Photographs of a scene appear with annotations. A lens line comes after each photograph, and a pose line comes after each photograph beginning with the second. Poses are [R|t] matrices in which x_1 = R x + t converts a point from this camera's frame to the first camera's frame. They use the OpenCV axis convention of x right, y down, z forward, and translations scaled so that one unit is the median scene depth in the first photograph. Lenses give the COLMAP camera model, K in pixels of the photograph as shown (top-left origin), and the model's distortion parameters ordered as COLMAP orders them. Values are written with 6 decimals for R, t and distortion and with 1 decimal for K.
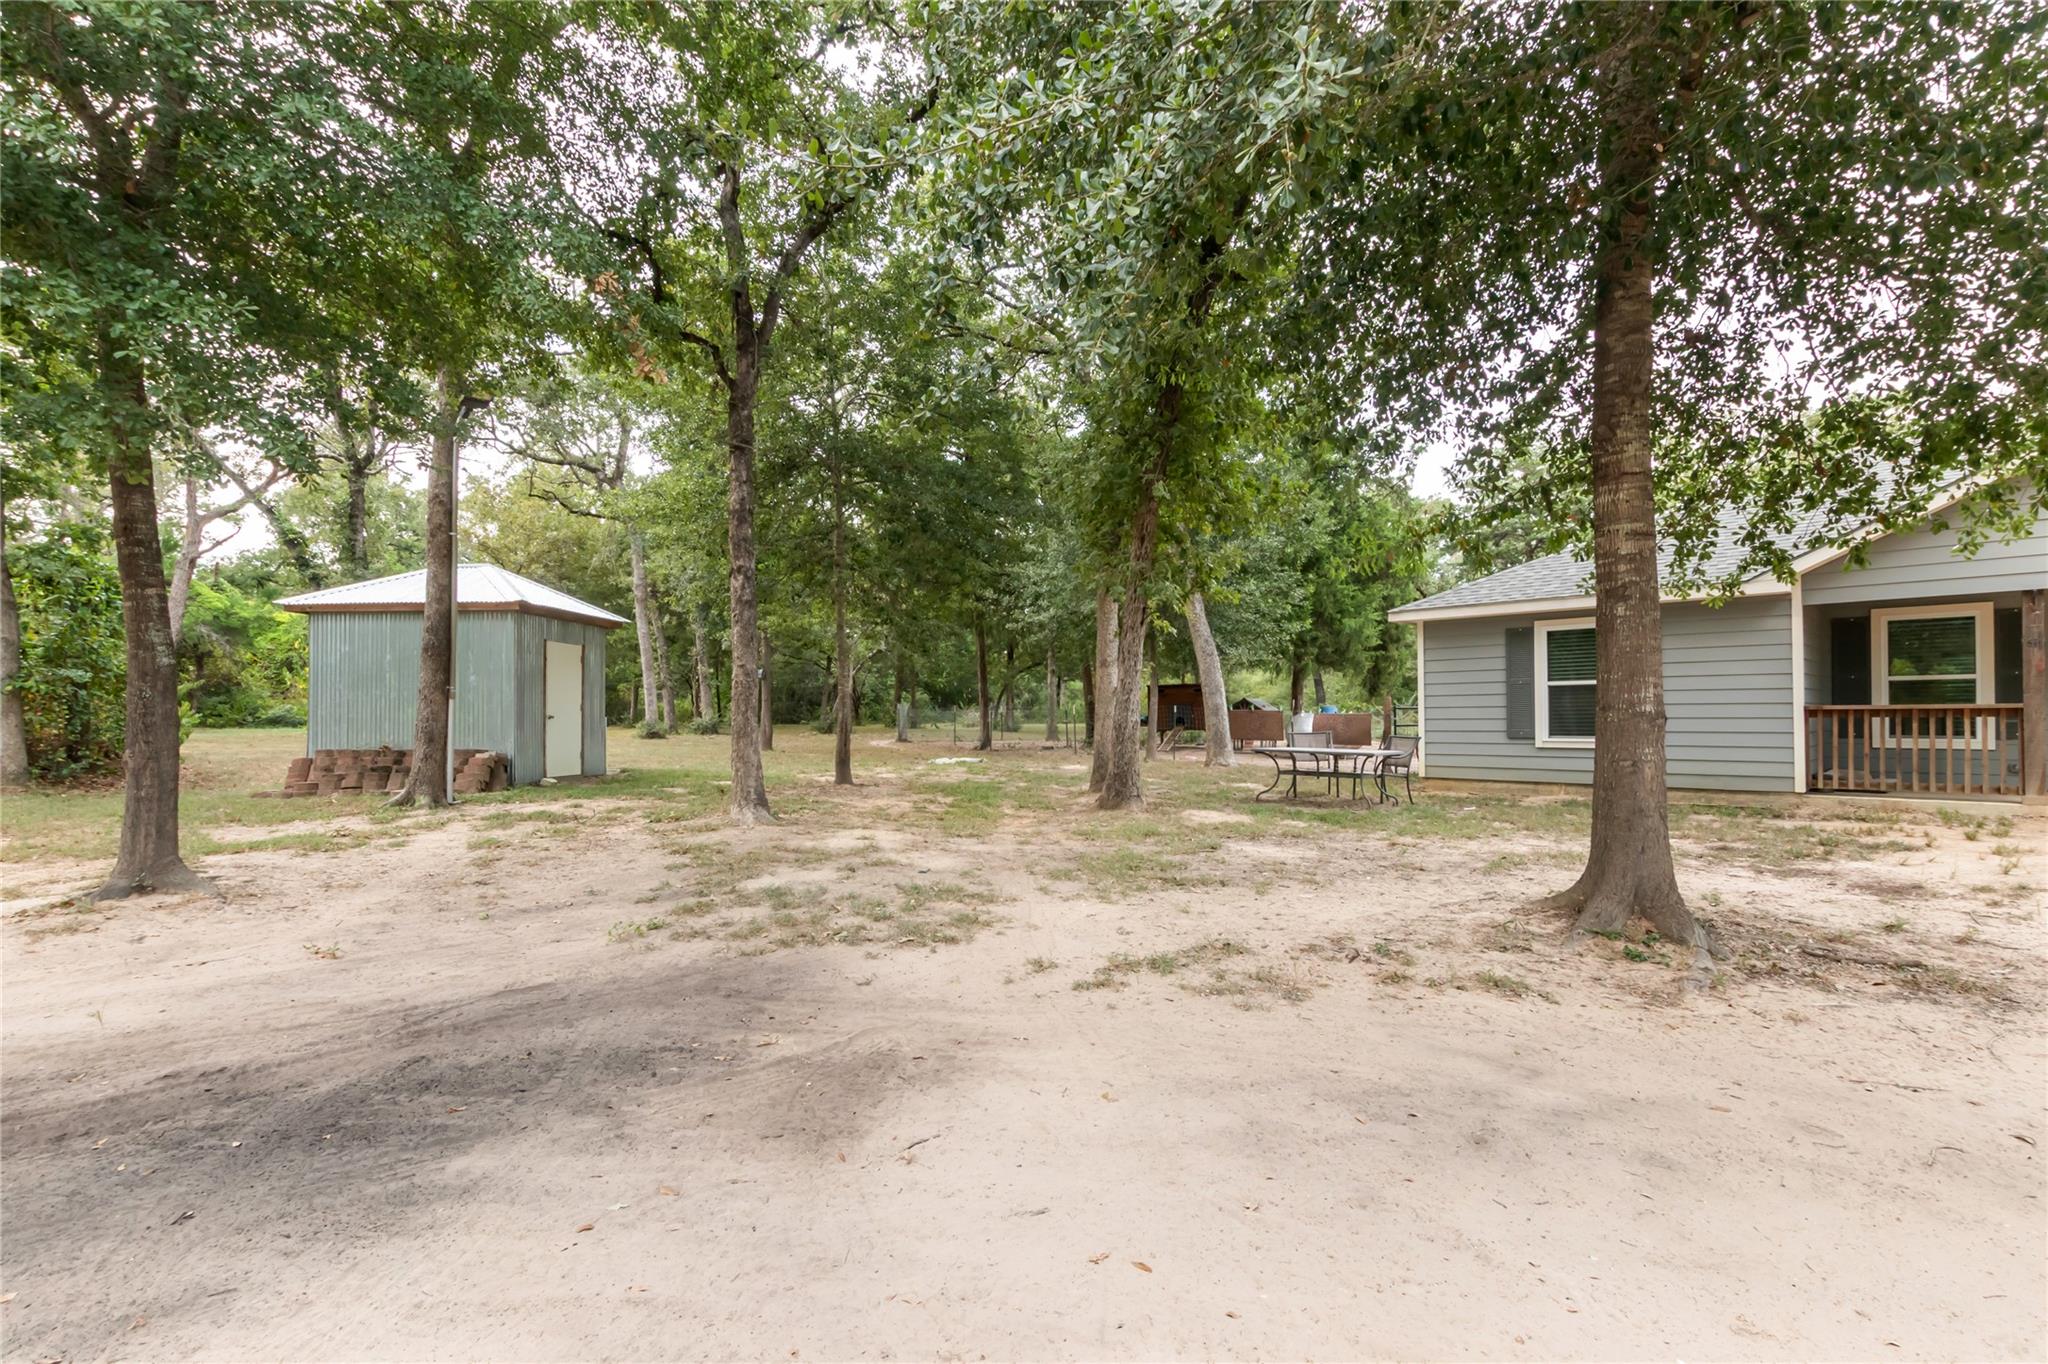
lens RADIAL K [[945.5, 0, 1024.3], [0, 945.5, 713.5], [0, 0, 1]] dist [-0.000634, -0.000257]
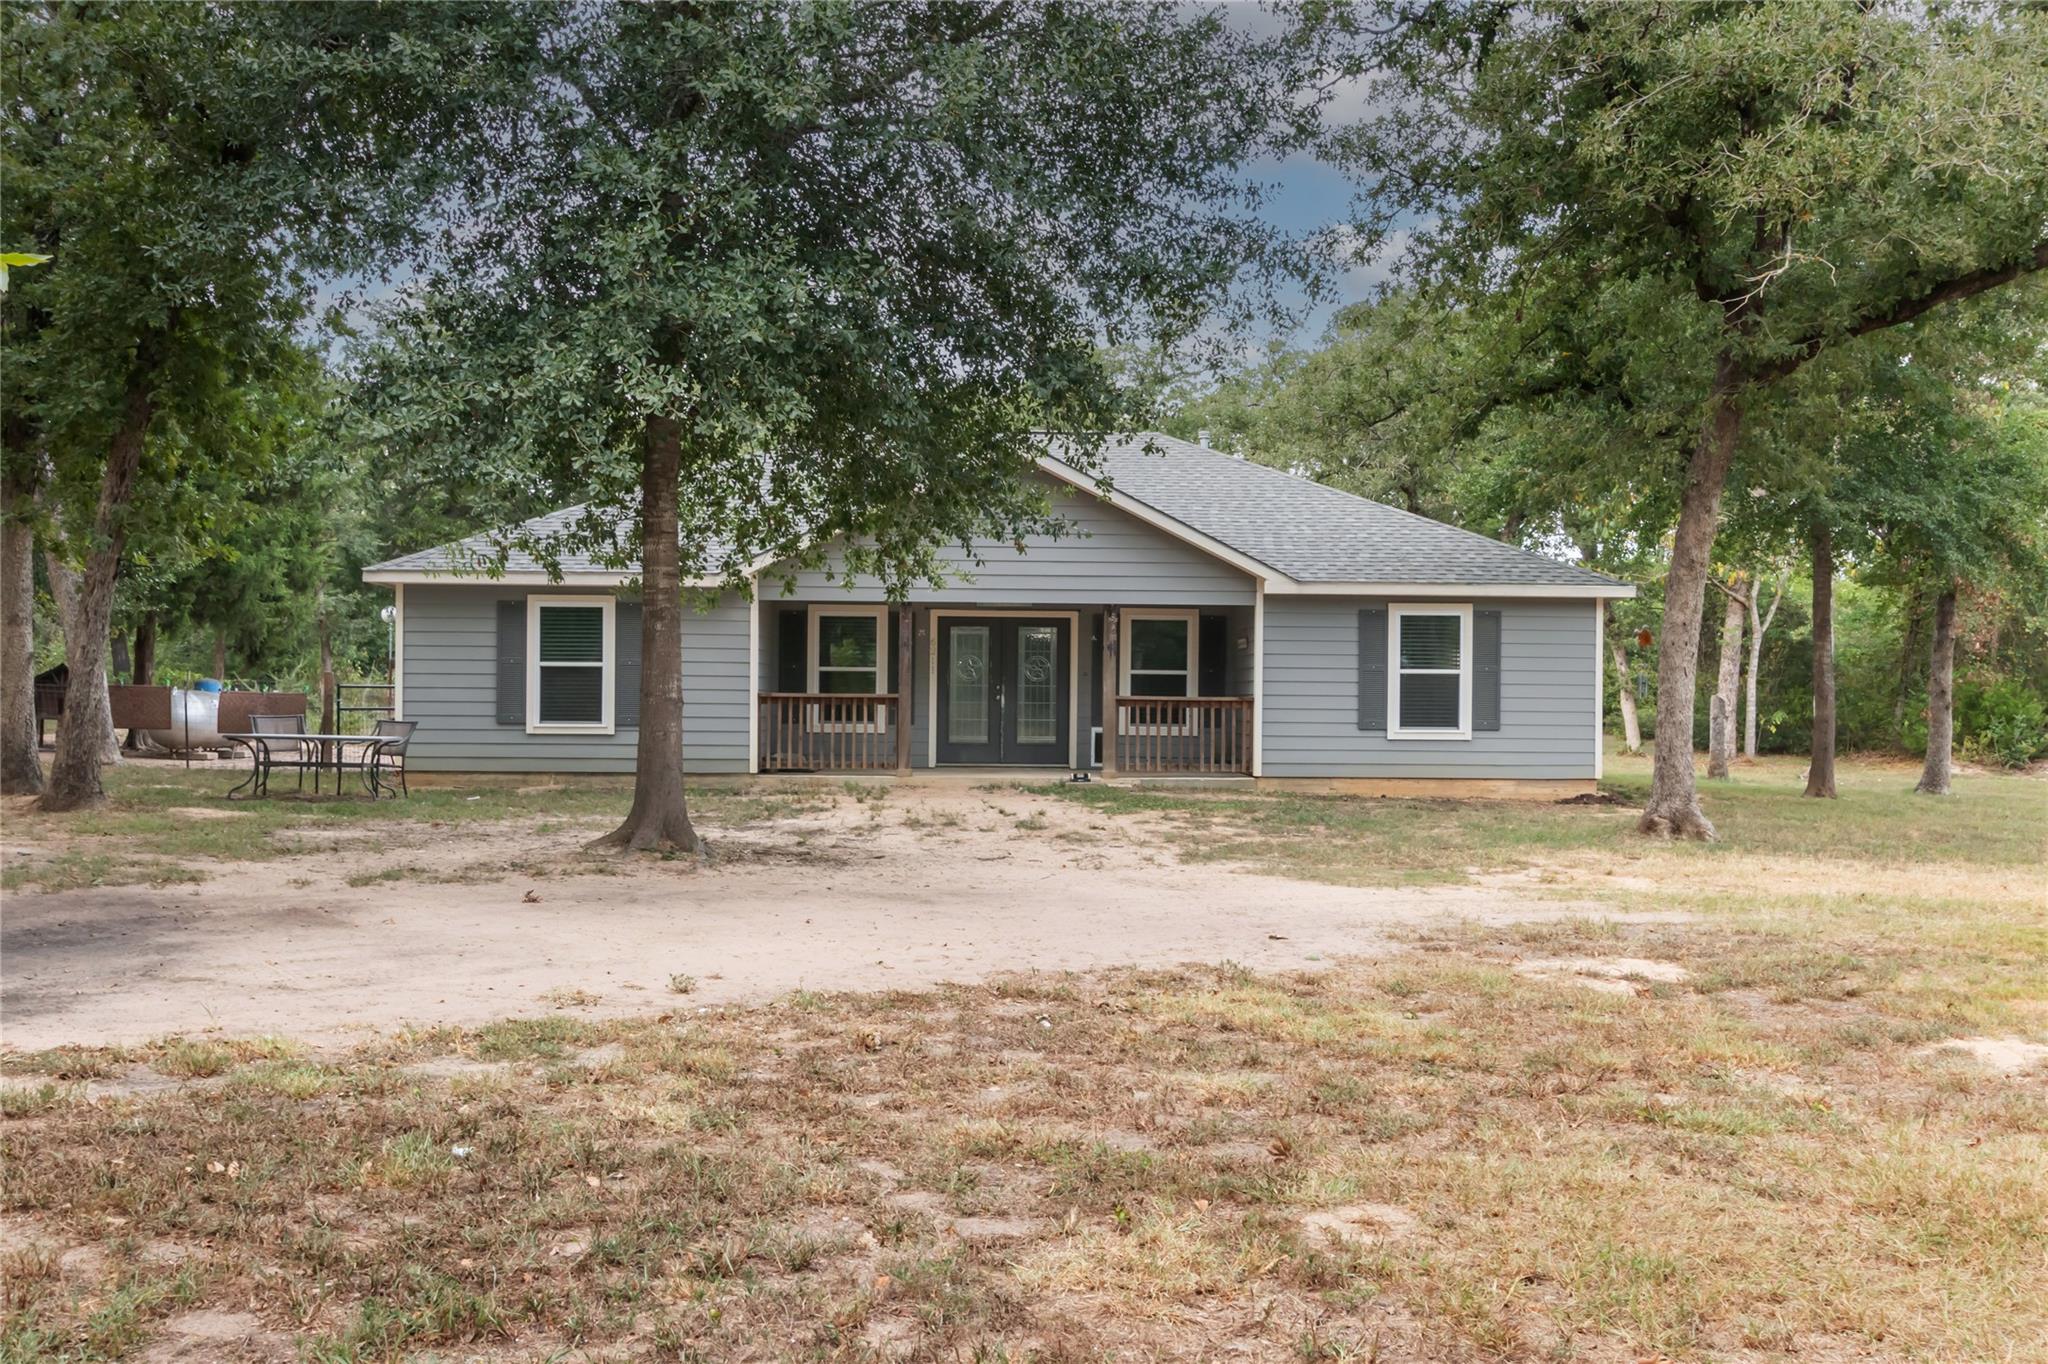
lens RADIAL K [[1713.6, 0, 1024.0], [0, 1713.6, 682.0], [0, 0, 1]] dist [-0.001831, 0.004542]
pose [[0.664408, 0.019681, 0.747111, -0.460797], [-0.014763, 0.999804, -0.013209, 0.000796], [-0.747225, -0.002253, 0.664568, -0.559320]]
